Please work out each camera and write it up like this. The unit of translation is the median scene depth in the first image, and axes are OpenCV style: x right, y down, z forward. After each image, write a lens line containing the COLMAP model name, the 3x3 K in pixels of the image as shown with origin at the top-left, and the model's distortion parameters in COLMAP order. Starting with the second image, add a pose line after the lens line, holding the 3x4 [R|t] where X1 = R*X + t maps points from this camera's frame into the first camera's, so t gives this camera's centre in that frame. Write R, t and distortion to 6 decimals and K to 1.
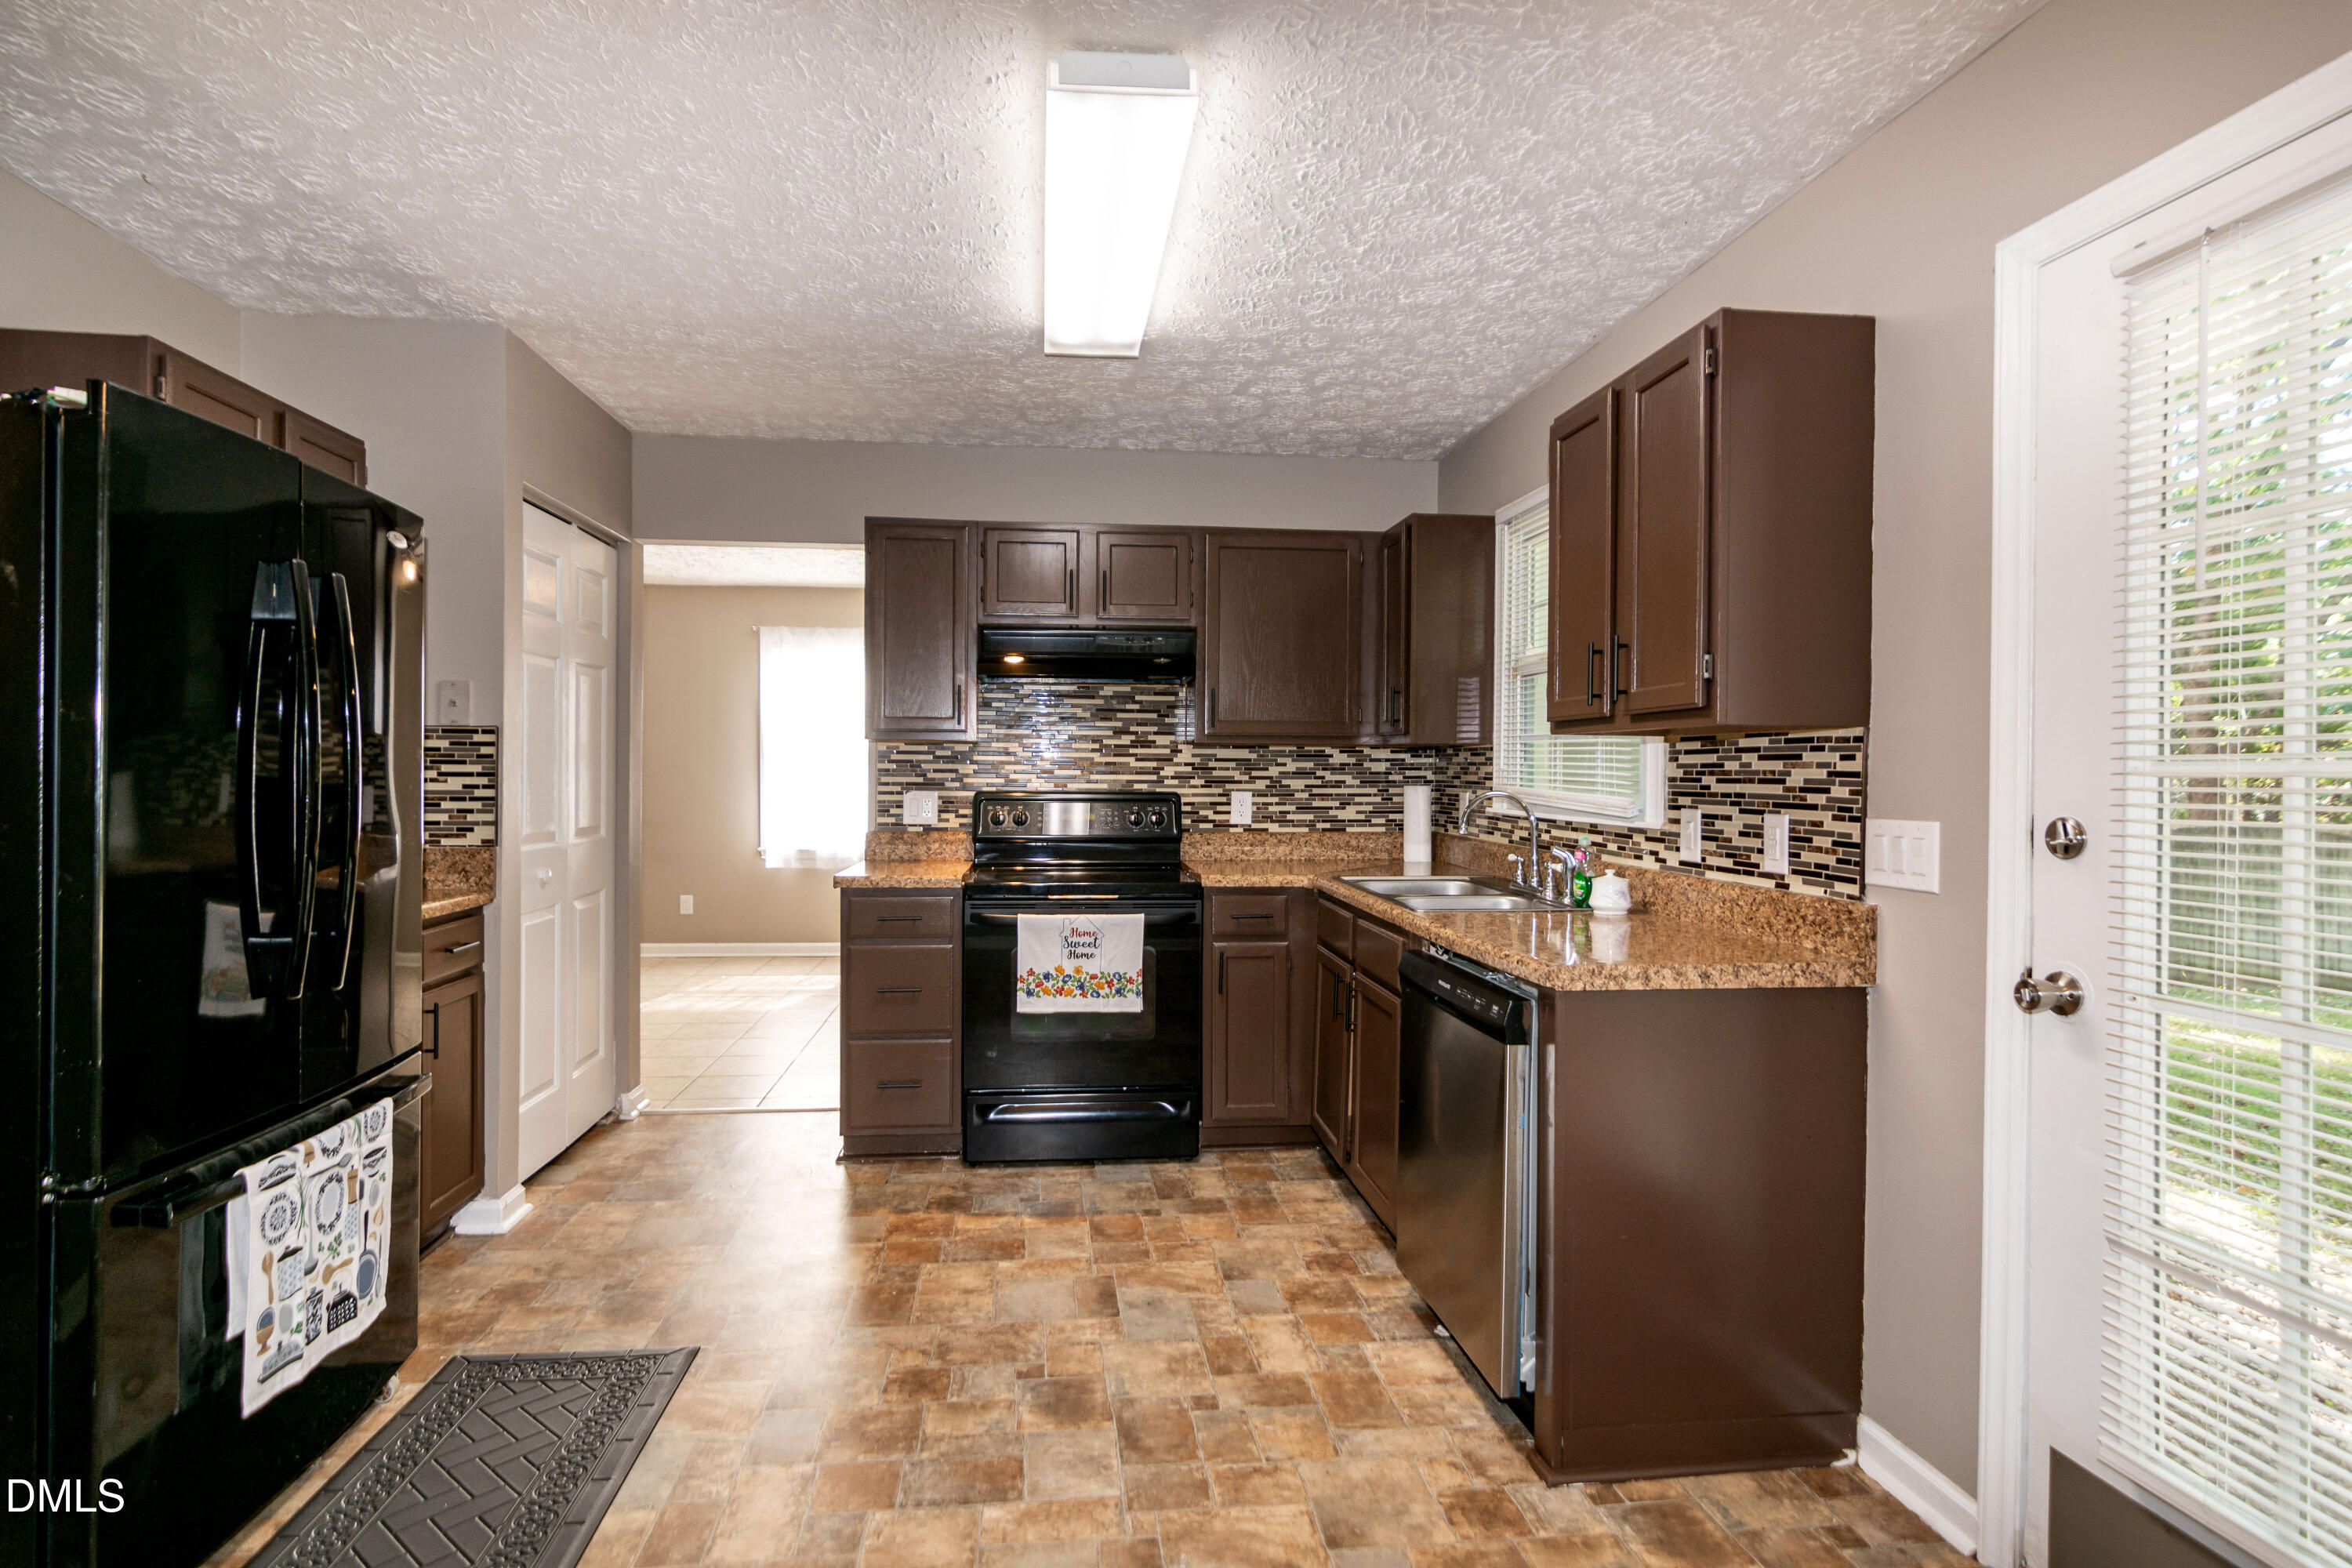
lens RADIAL K [[1148.8, 0, 1174.2], [0, 1148.8, 771.5], [0, 0, 1]] dist [-0.000298, 0.000063]
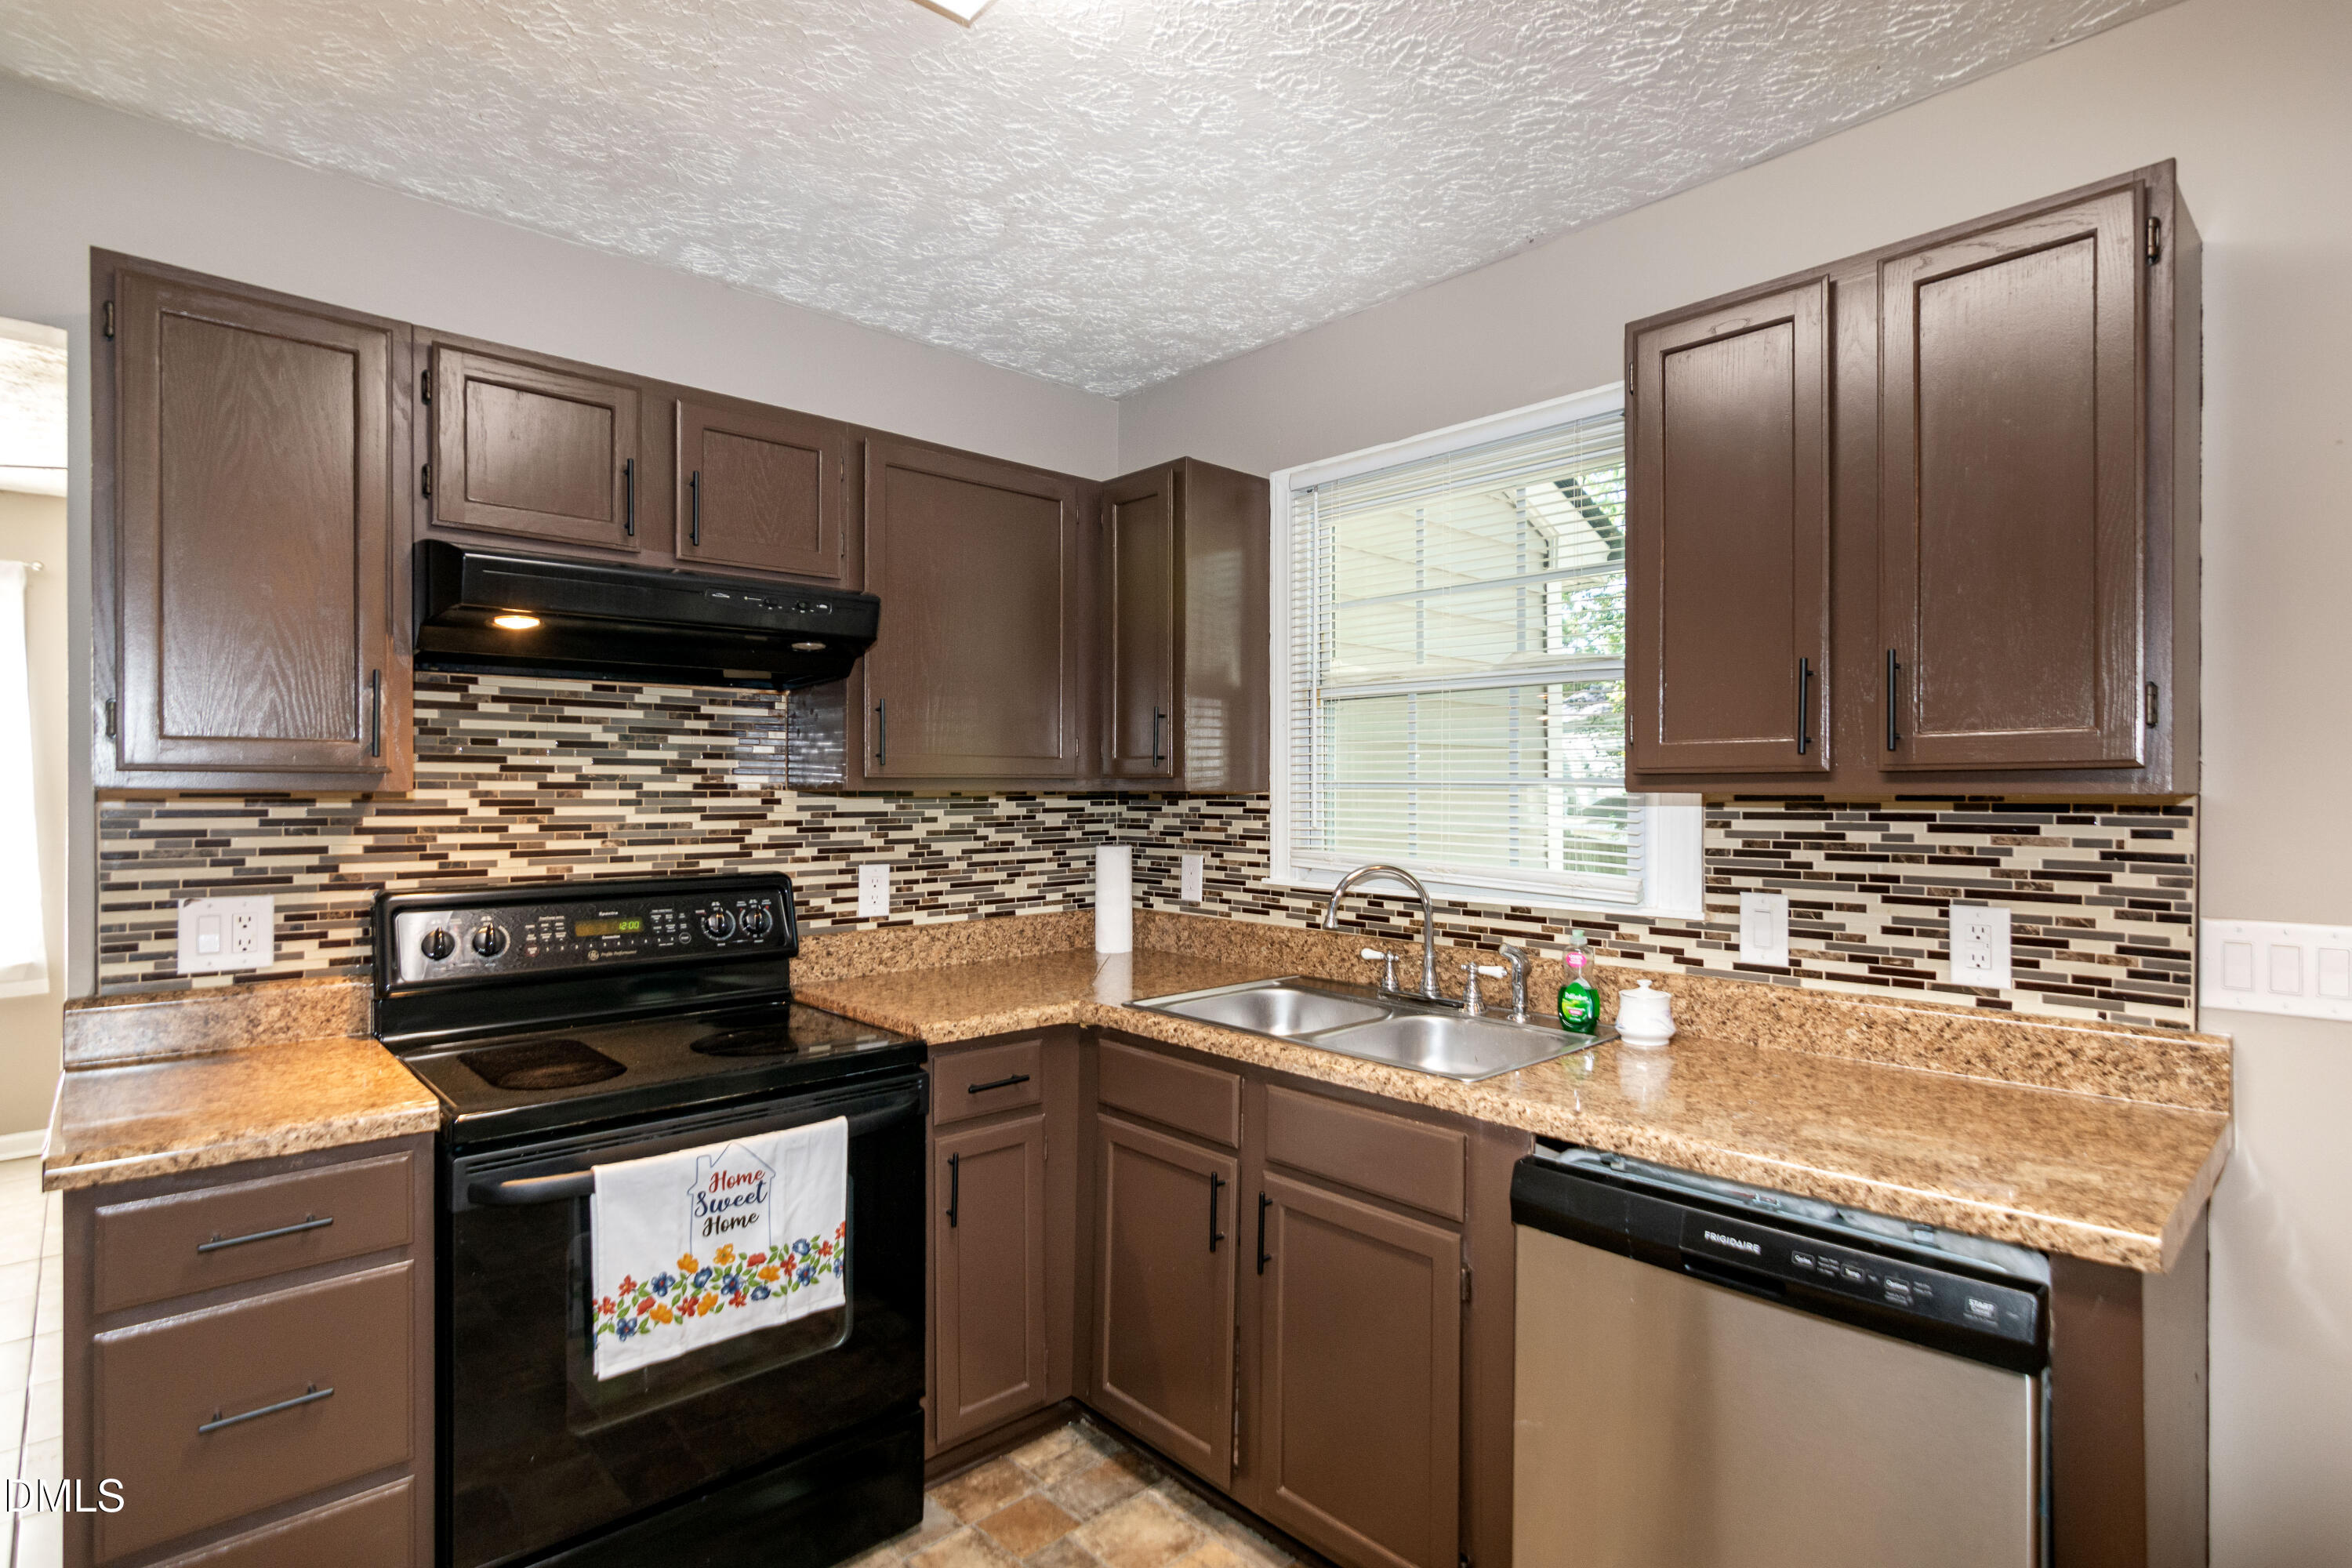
lens RADIAL K [[1148.8, 0, 1173.0], [0, 1148.8, 789.9], [0, 0, 1]] dist [-0.000298, 0.000063]
pose [[0.805084, -0.006301, 0.593127, -0.279842], [0.006341, 0.999978, 0.002017, -0.036233], [-0.593127, 0.002137, 0.805106, 0.608970]]
